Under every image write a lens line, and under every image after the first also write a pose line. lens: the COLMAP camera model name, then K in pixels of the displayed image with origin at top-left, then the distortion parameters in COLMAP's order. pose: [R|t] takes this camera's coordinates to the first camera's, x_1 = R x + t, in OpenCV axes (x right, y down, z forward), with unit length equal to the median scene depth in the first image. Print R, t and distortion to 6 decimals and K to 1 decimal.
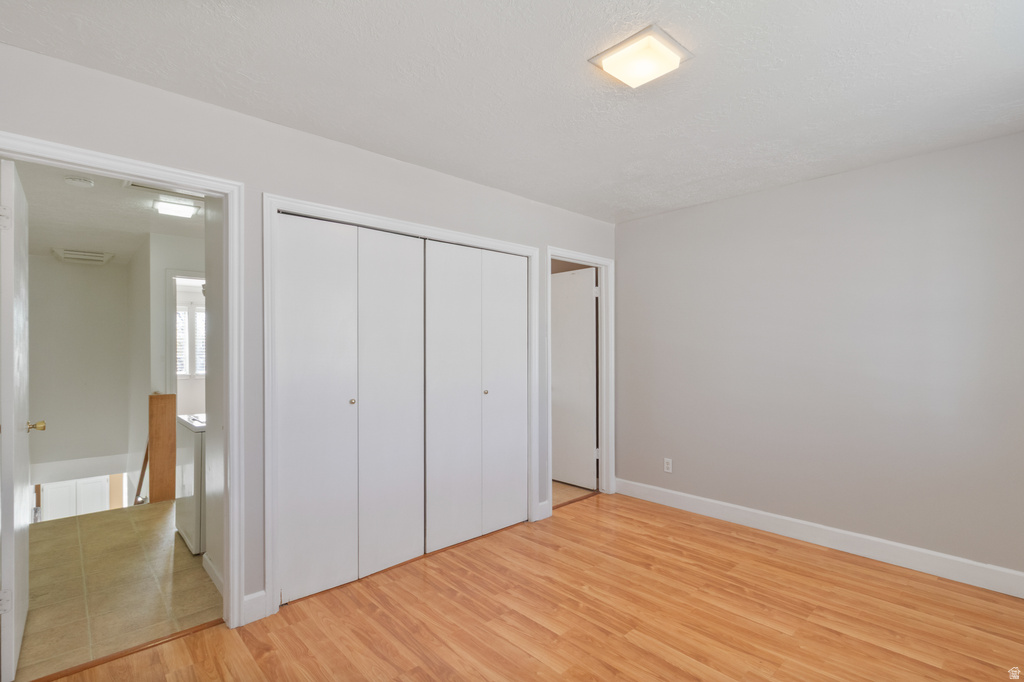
lens RADIAL K [[481.9, 0, 520.5], [0, 481.9, 347.1], [0, 0, 1]] dist [0.000009, 0.001104]
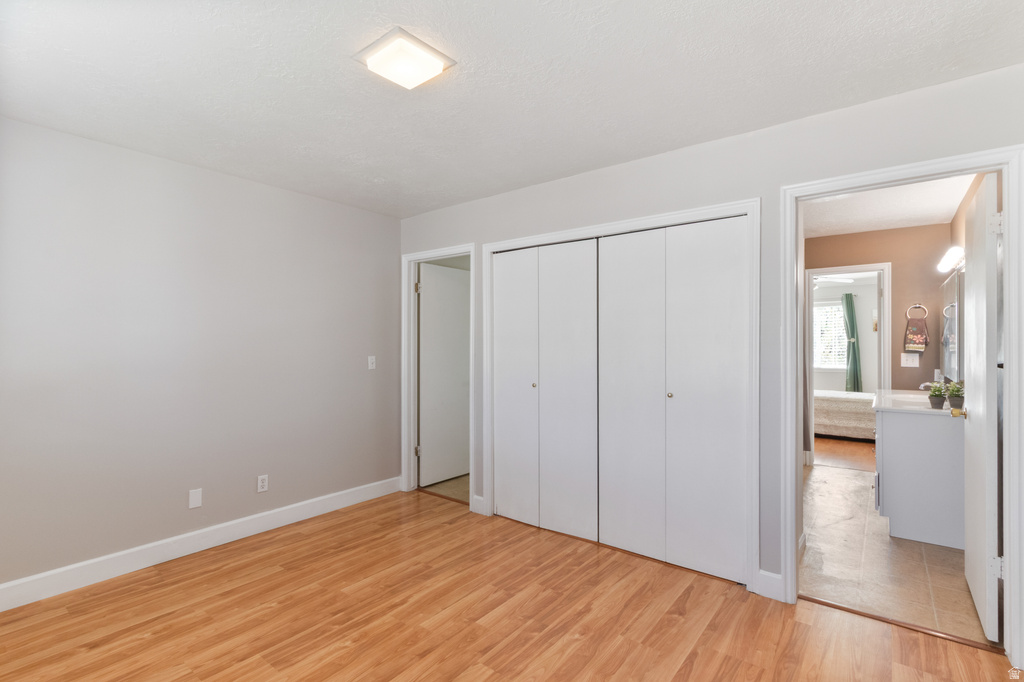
lens RADIAL K [[481.9, 0, 508.5], [0, 481.9, 341.7], [0, 0, 1]] dist [0.000009, 0.001104]
pose [[0.146237, -0.000005, -0.989250, 0.943325], [0.005361, 0.999985, 0.000787, -0.003660], [0.989235, -0.005418, 0.146235, 0.780072]]
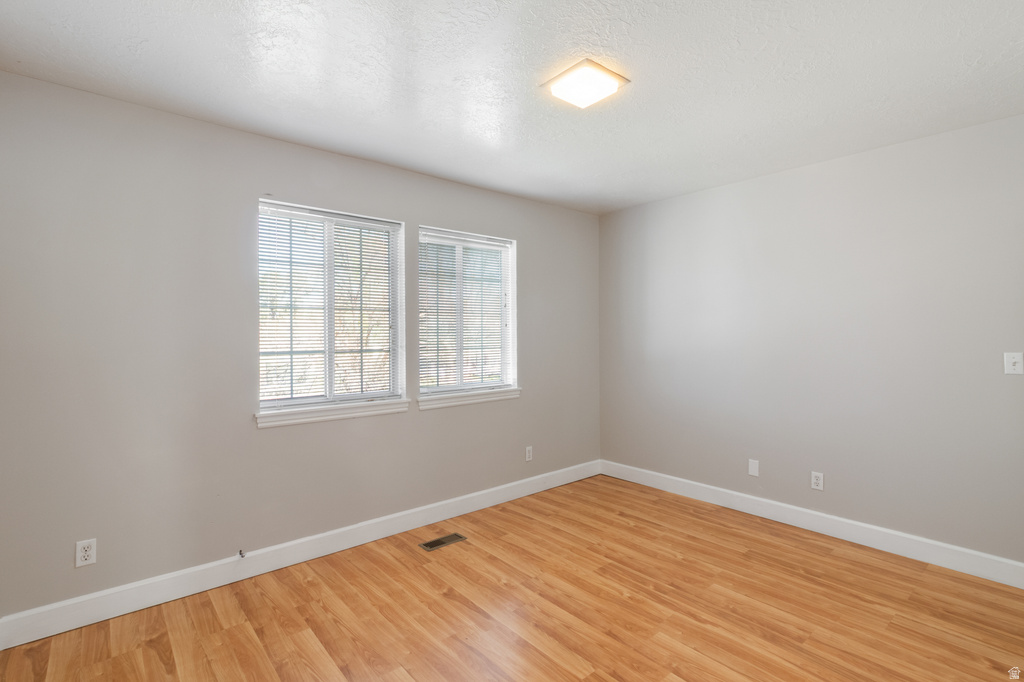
lens RADIAL K [[481.9, 0, 521.1], [0, 481.9, 331.8], [0, 0, 1]] dist [0.000009, 0.001104]
pose [[-0.999124, 0.007051, 0.041254, 0.258912], [0.006591, 0.999915, -0.011260, 0.004777], [-0.041330, -0.010978, -0.999085, 1.577495]]
